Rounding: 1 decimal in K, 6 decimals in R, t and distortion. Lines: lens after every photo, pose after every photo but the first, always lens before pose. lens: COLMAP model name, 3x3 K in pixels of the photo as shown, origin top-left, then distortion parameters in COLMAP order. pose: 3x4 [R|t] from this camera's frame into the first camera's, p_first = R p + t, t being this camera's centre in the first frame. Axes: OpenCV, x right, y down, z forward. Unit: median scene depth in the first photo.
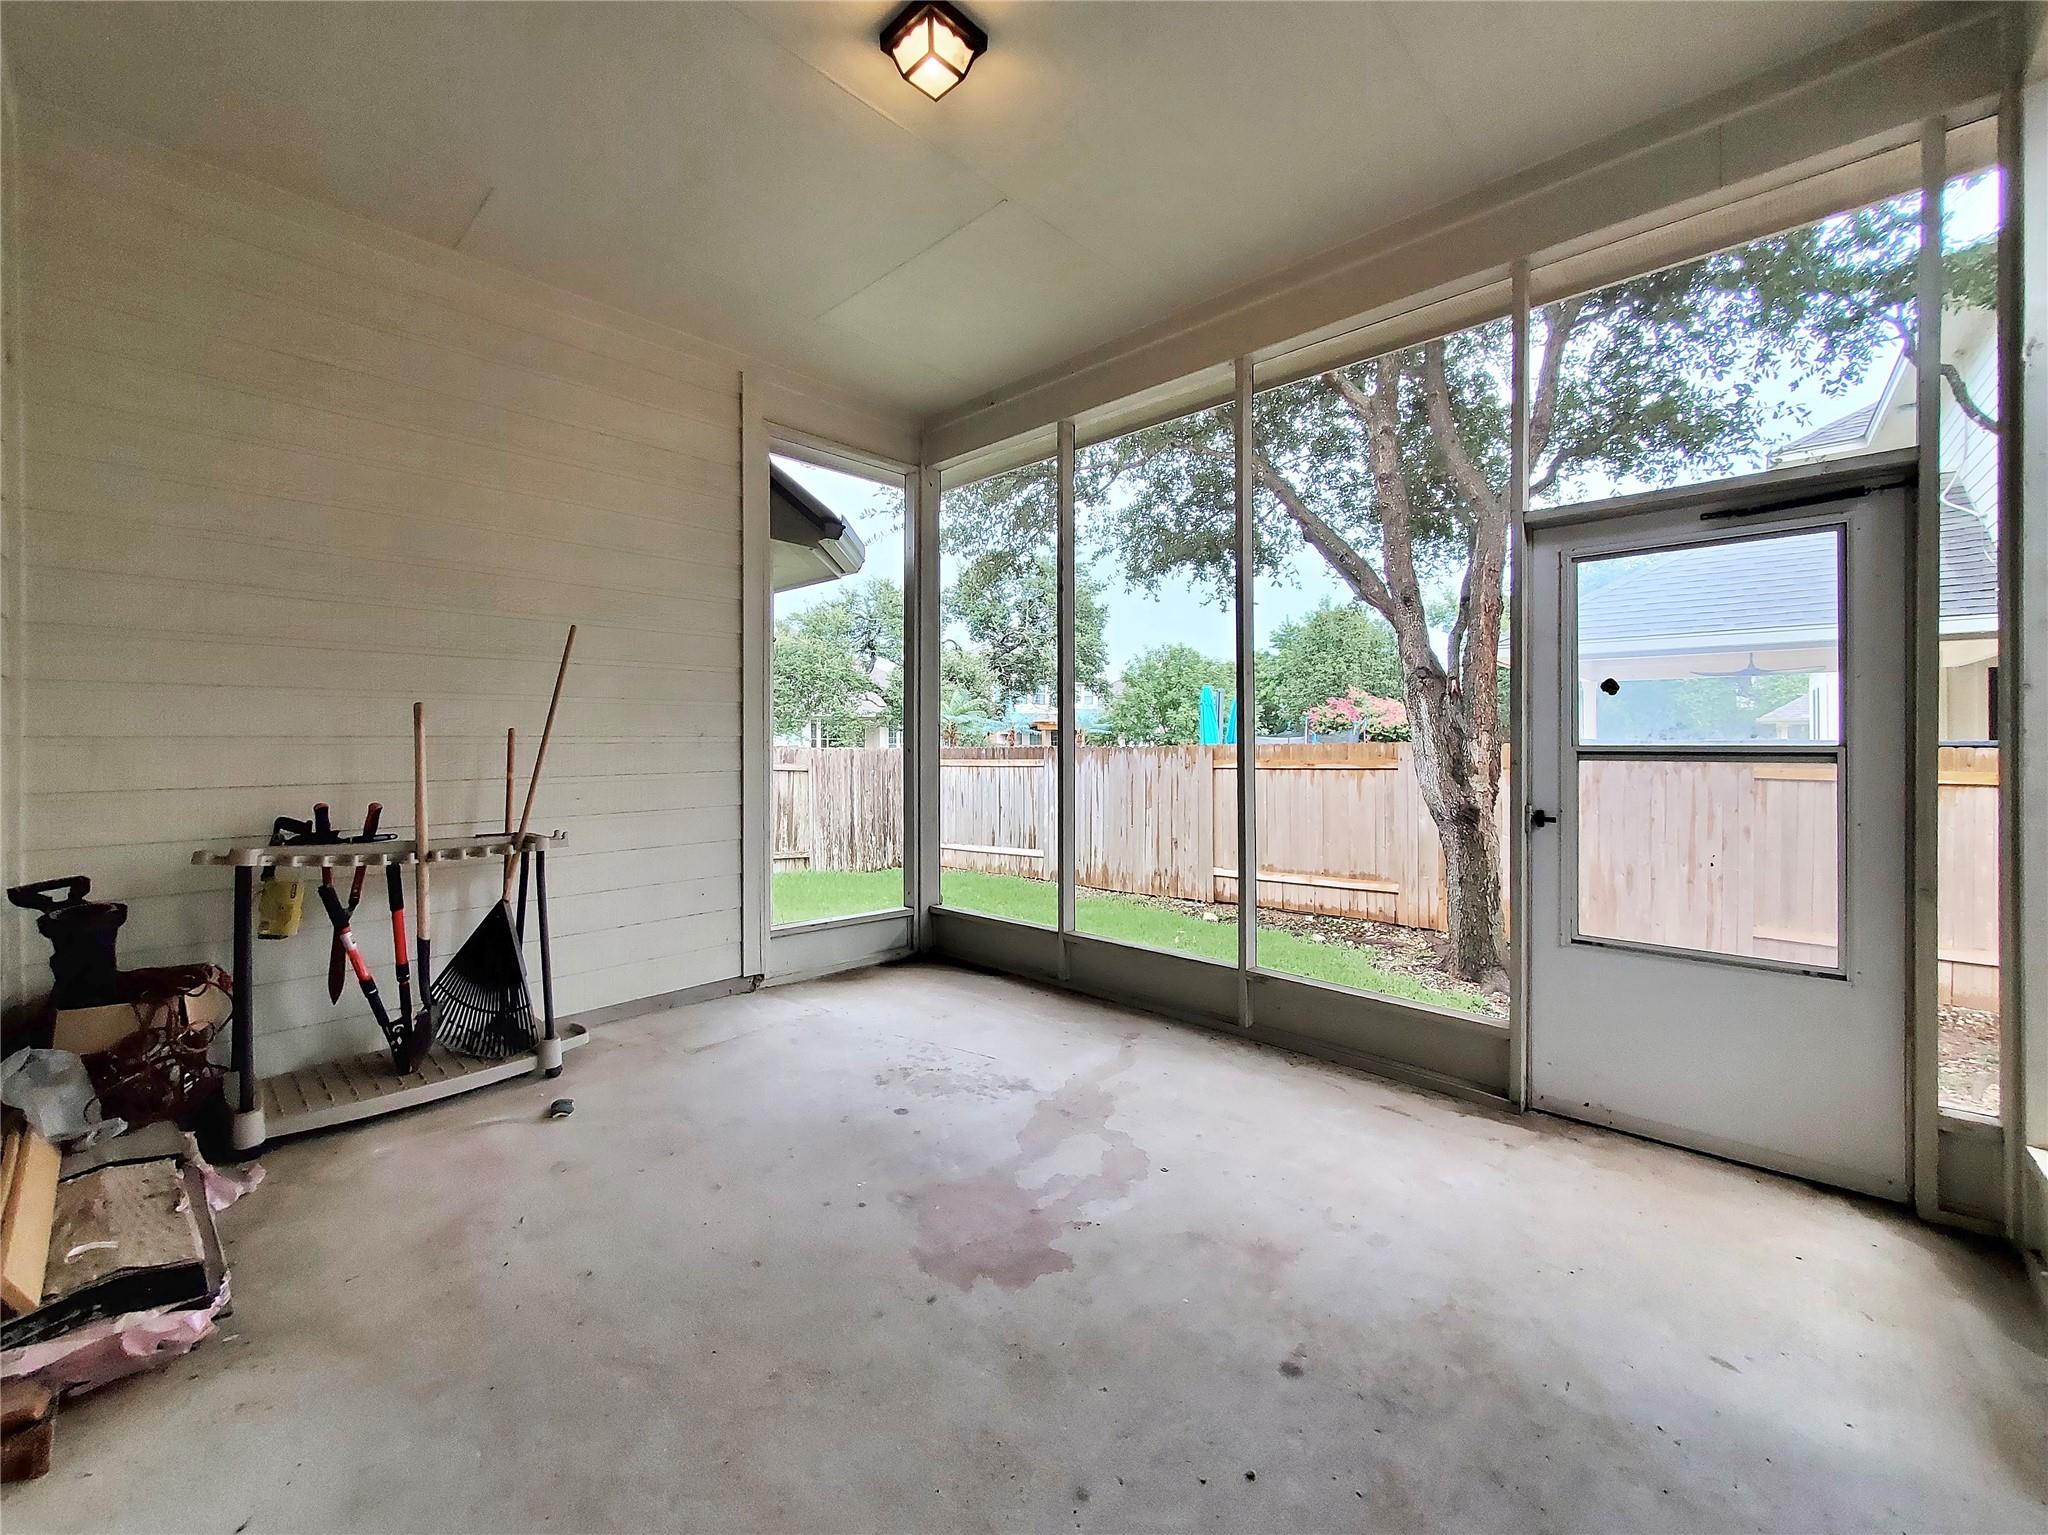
lens RADIAL K [[823.3, 0, 996.4], [0, 823.3, 748.0], [0, 0, 1]] dist [0.000765, -0.000236]
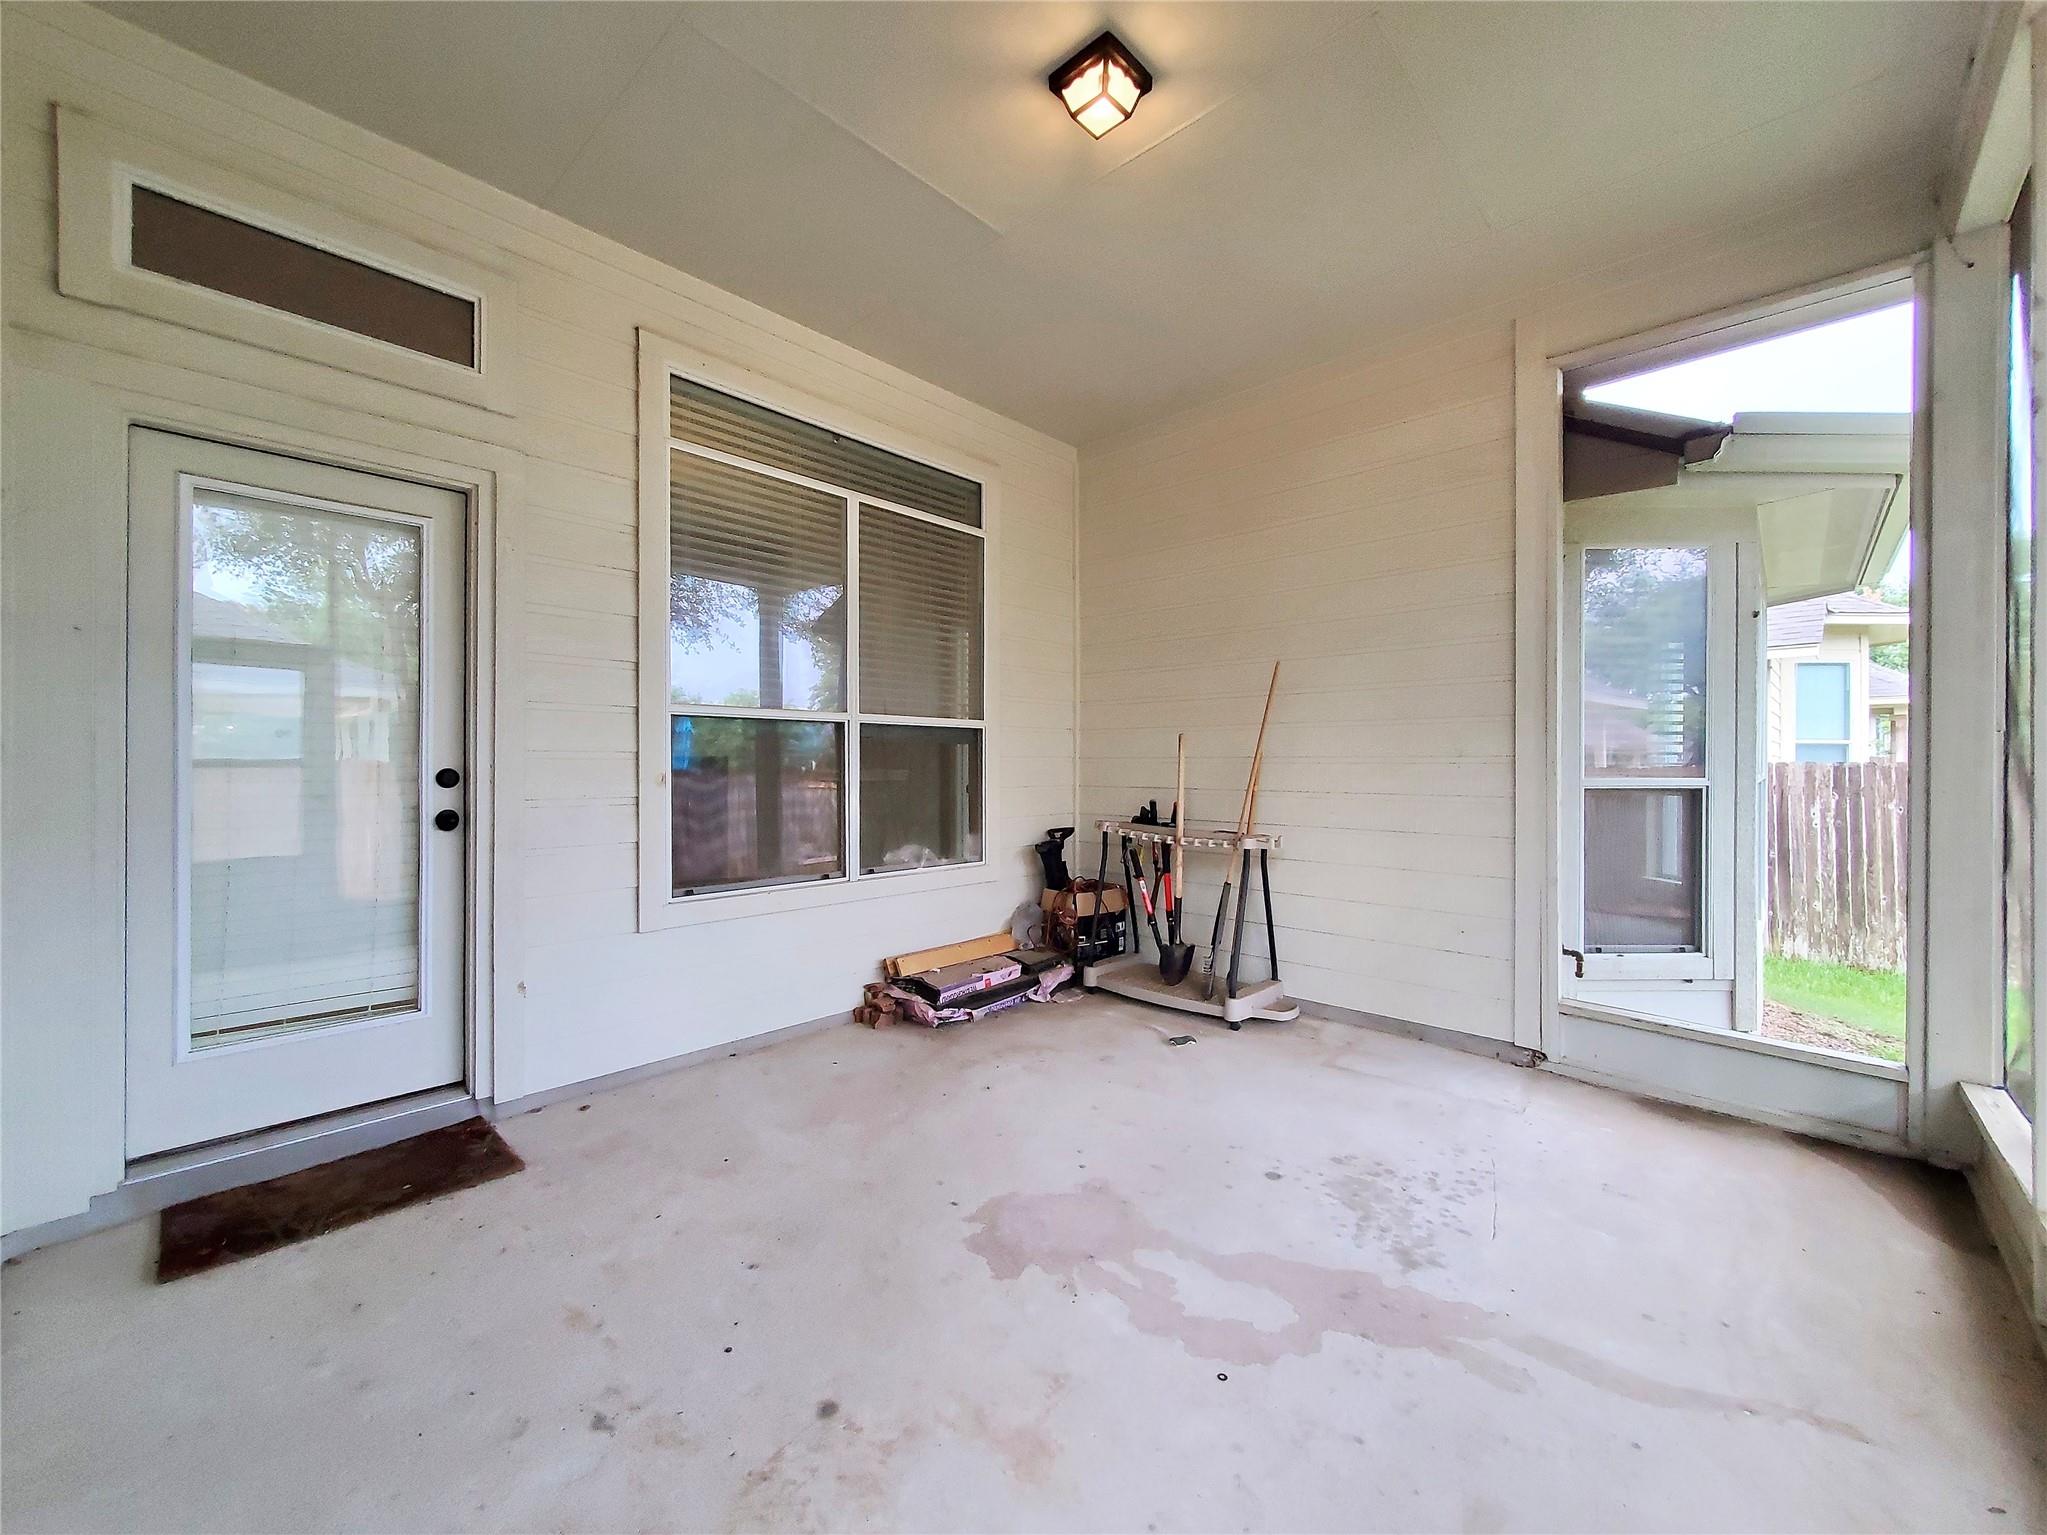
lens RADIAL K [[819.9, 0, 994.1], [0, 819.9, 771.7], [0, 0, 1]] dist [0.001041, -0.000018]
pose [[-0.000558, 0.012748, -0.999919, 0.771524], [-0.013569, 0.999827, 0.012755, -0.001816], [0.999908, 0.013575, -0.000385, 0.699985]]
